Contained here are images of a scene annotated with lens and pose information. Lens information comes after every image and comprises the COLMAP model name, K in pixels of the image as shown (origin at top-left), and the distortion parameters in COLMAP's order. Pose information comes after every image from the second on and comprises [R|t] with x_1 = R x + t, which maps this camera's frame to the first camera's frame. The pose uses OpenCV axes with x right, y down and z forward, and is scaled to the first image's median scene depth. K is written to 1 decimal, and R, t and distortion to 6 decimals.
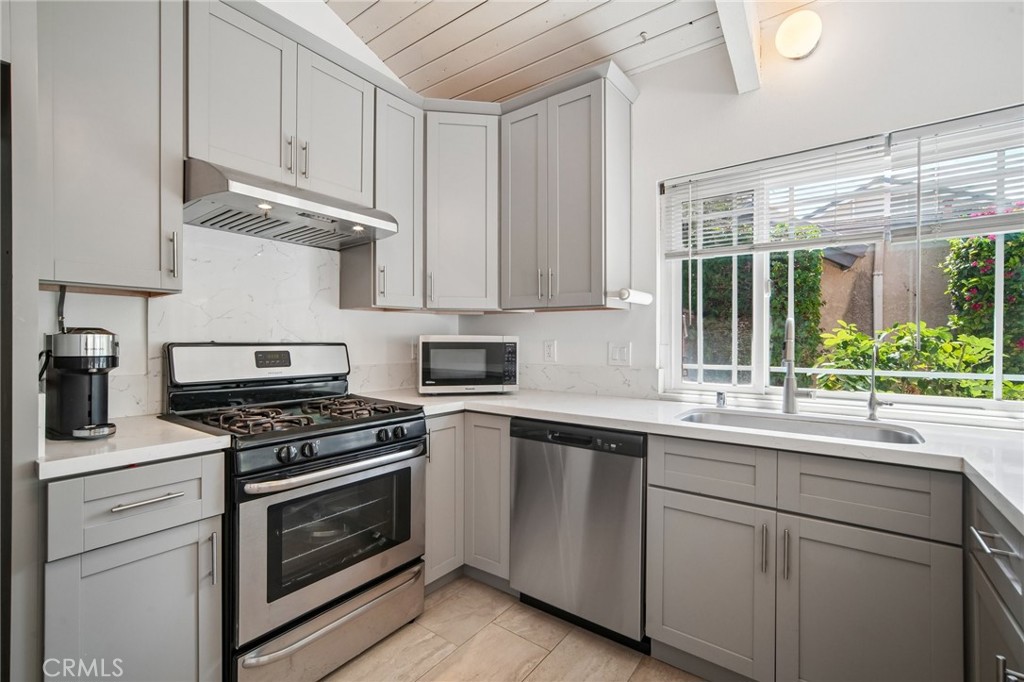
lens RADIAL K [[455.8, 0, 512.0], [0, 455.8, 341.0], [0, 0, 1]] dist [-0.000788, 0.000074]
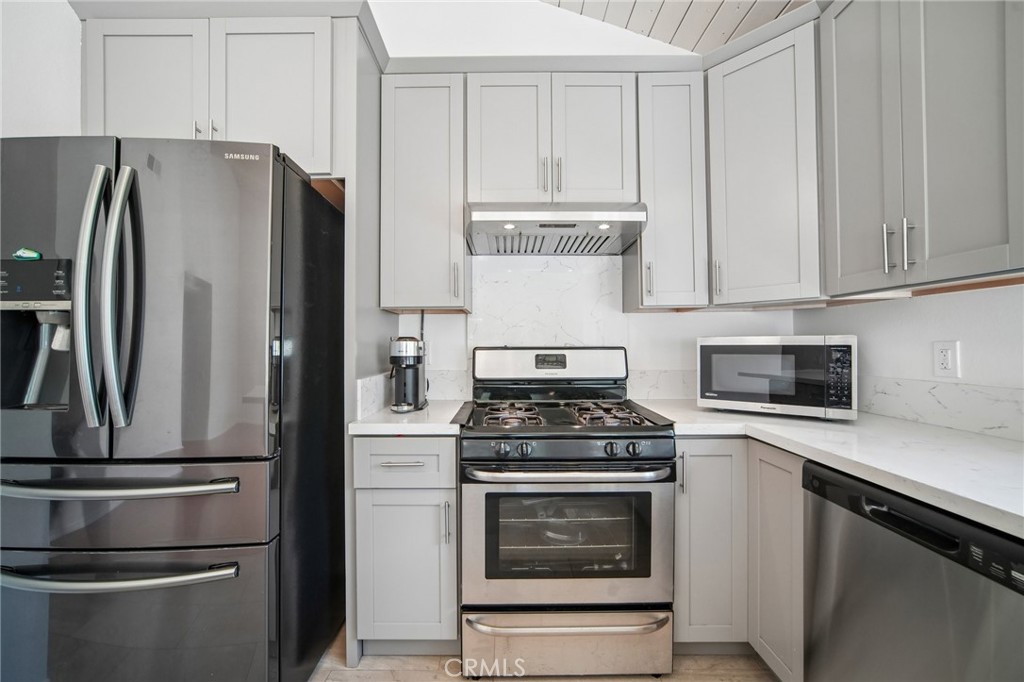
lens RADIAL K [[410.1, 0, 512.0], [0, 410.1, 341.0], [0, 0, 1]] dist [-0.035318, 0.021350]
pose [[0.596481, -0.014978, -0.802487, 0.225857], [0.005657, 0.999879, -0.014457, 0.003748], [0.802607, 0.004084, 0.596494, 0.326244]]
